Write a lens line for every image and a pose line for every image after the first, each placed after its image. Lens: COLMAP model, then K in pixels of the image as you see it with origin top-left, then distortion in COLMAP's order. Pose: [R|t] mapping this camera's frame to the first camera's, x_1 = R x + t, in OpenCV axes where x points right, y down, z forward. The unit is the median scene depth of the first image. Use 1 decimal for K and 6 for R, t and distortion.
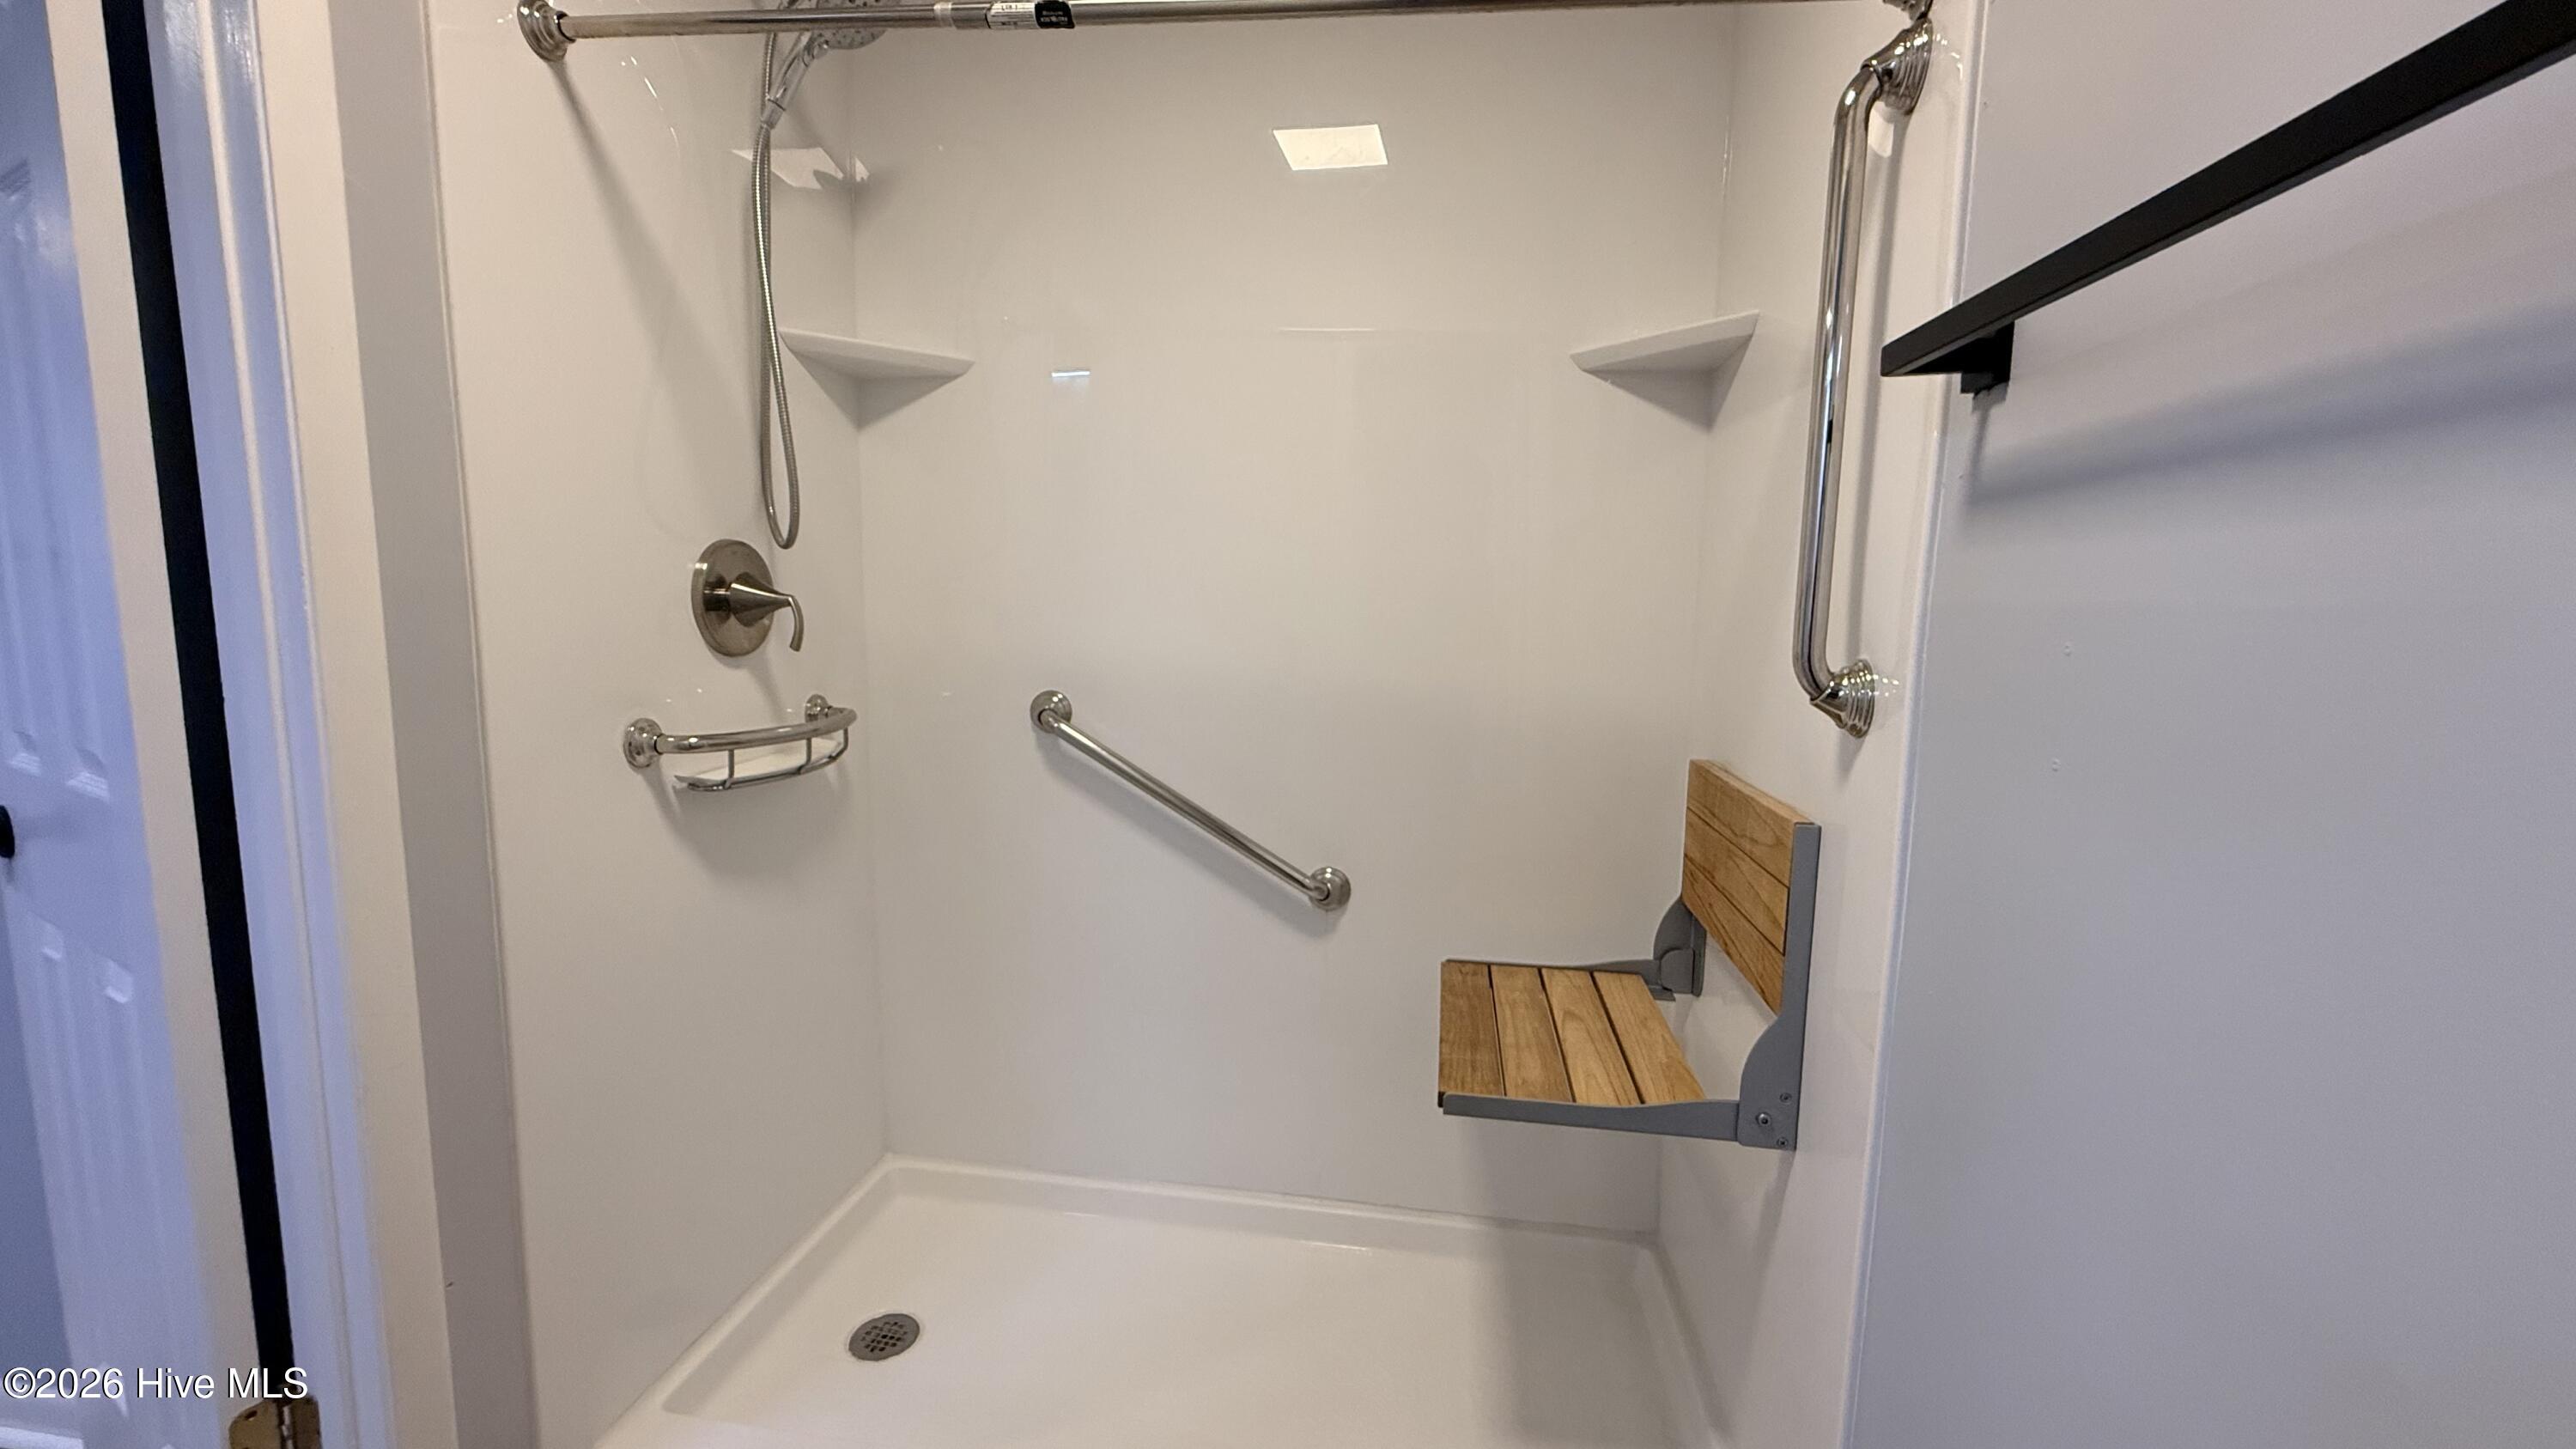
lens RADIAL K [[1021.3, 0, 1288.0], [0, 1021.3, 724.5], [0, 0, 1]] dist [0.000671, -0.000006]
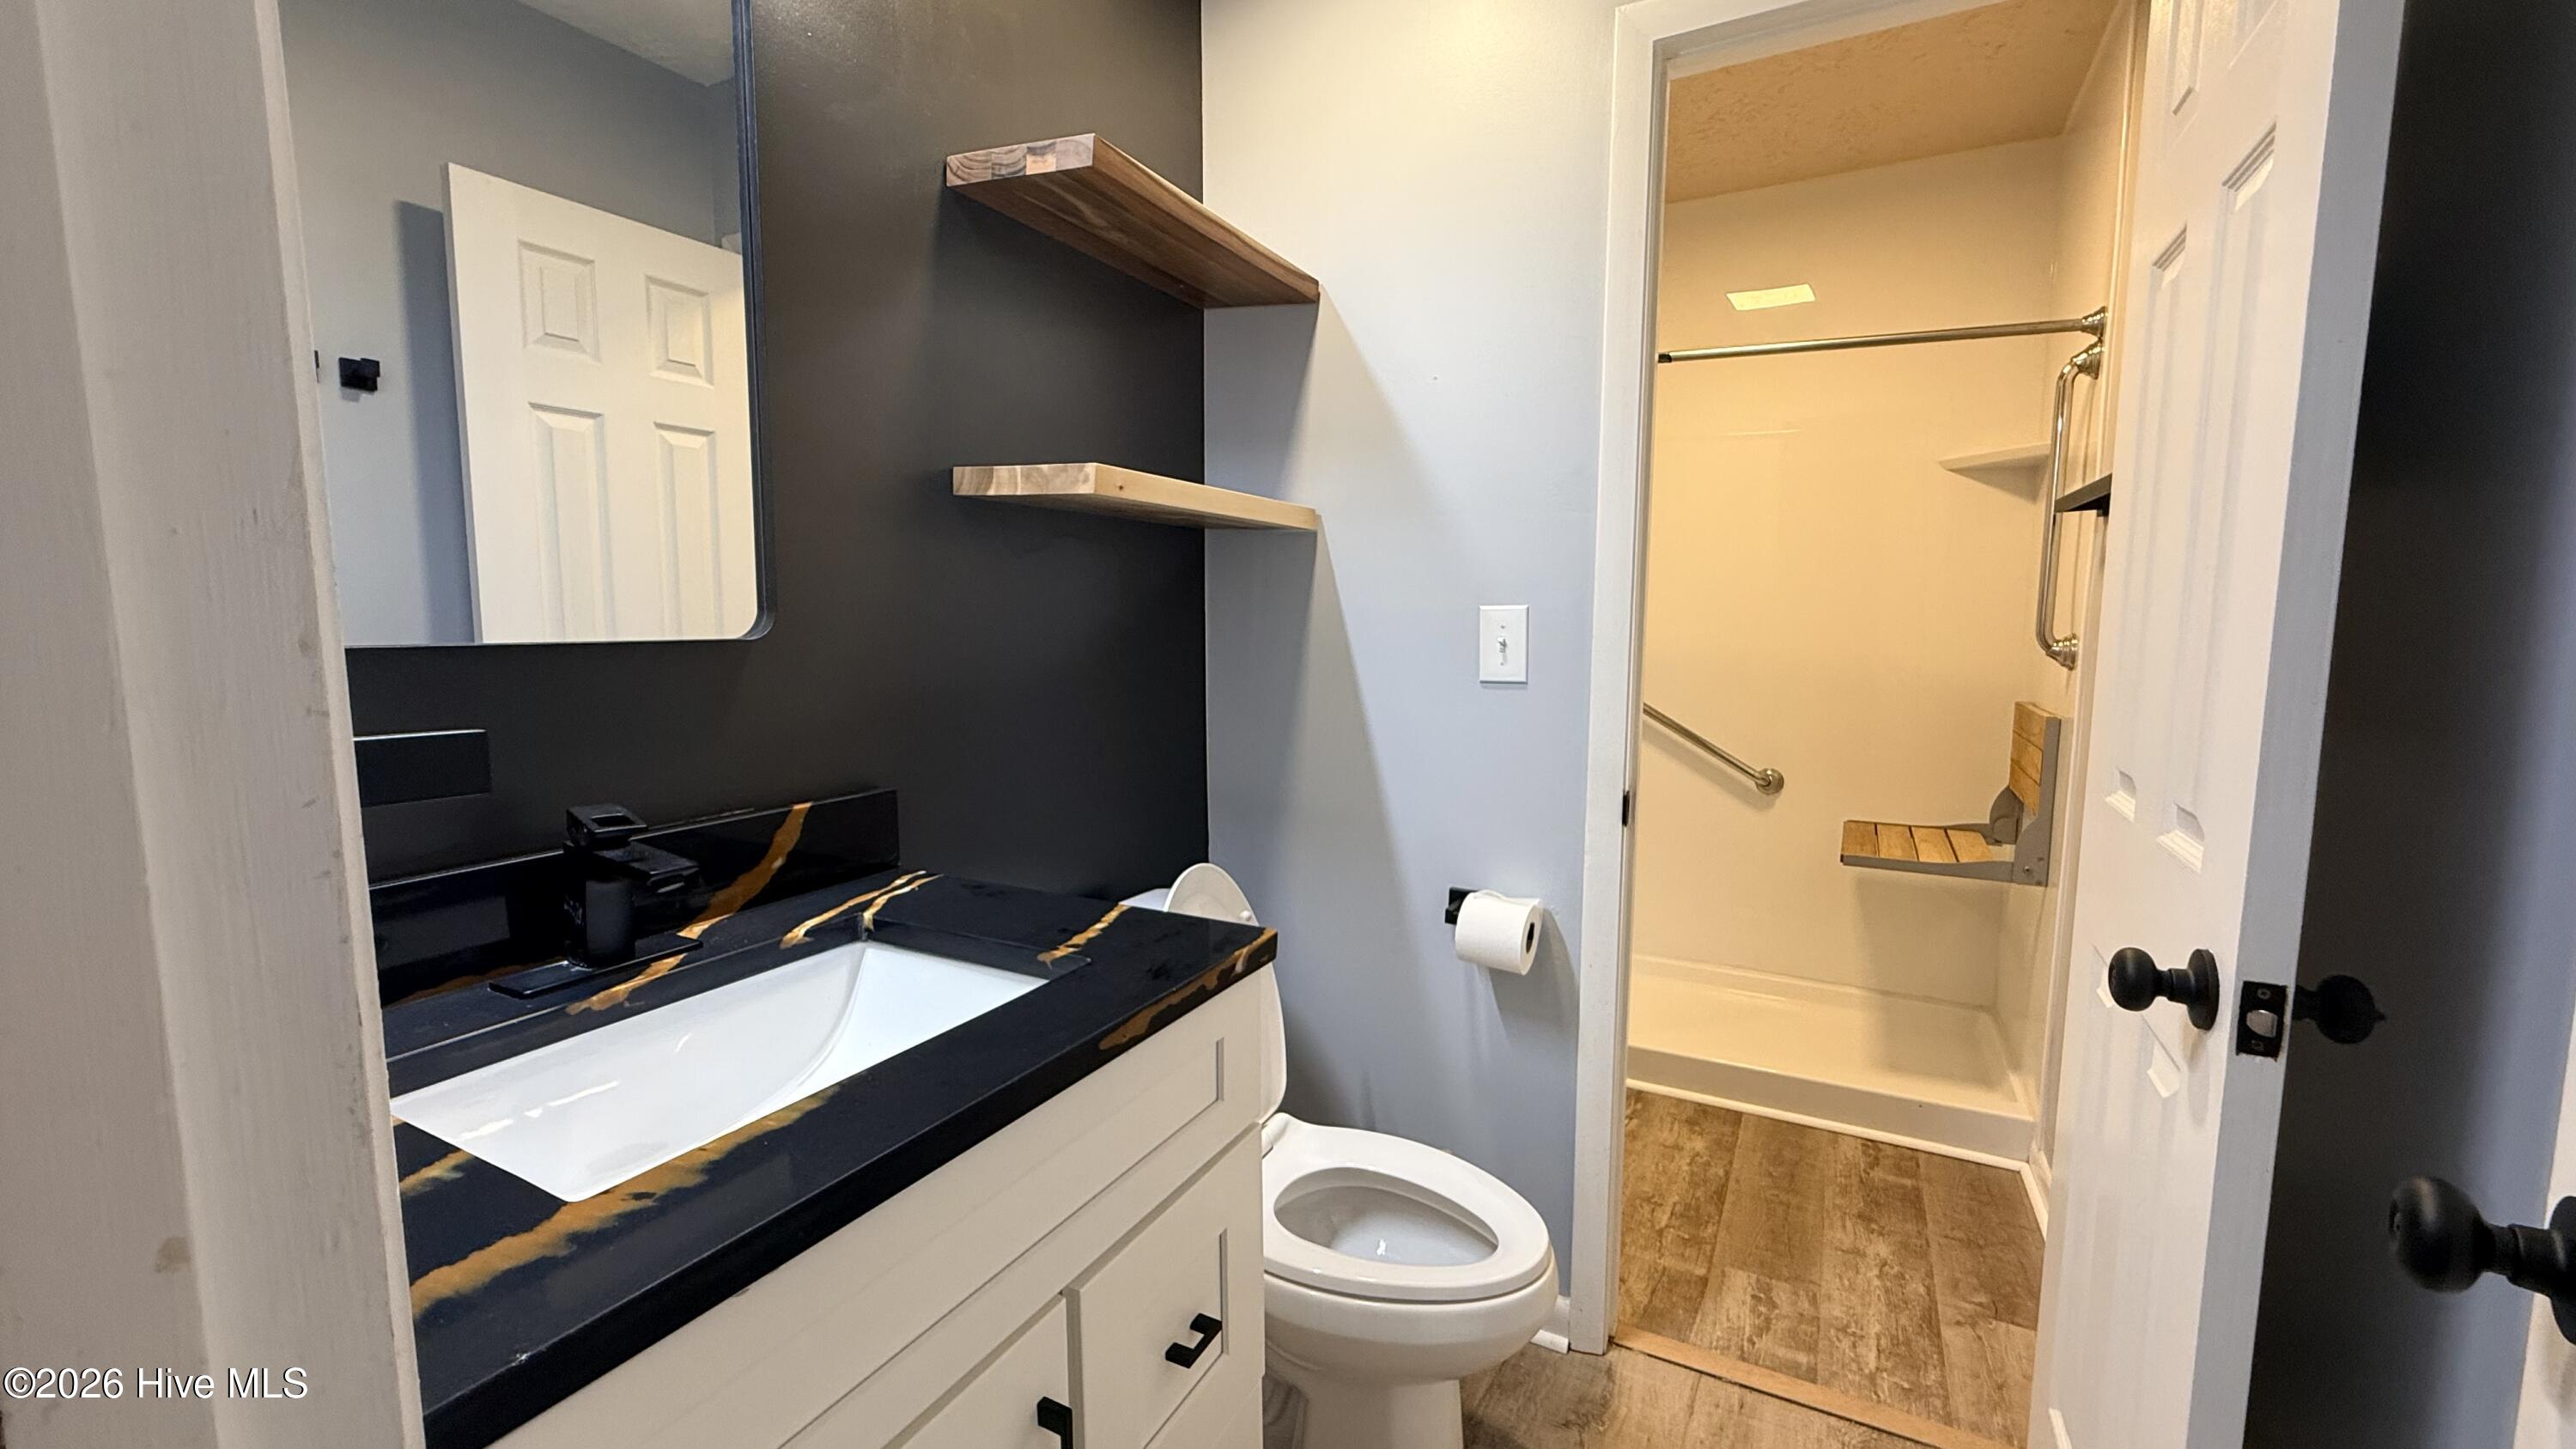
lens RADIAL K [[1021.3, 0, 1288.0], [0, 1021.3, 724.5], [0, 0, 1]] dist [0.000671, -0.000006]
pose [[0.938560, 0.018032, -0.344645, -0.140669], [-0.023065, 0.999679, -0.010509, 0.114884], [0.344344, 0.017813, 0.938674, -0.953202]]
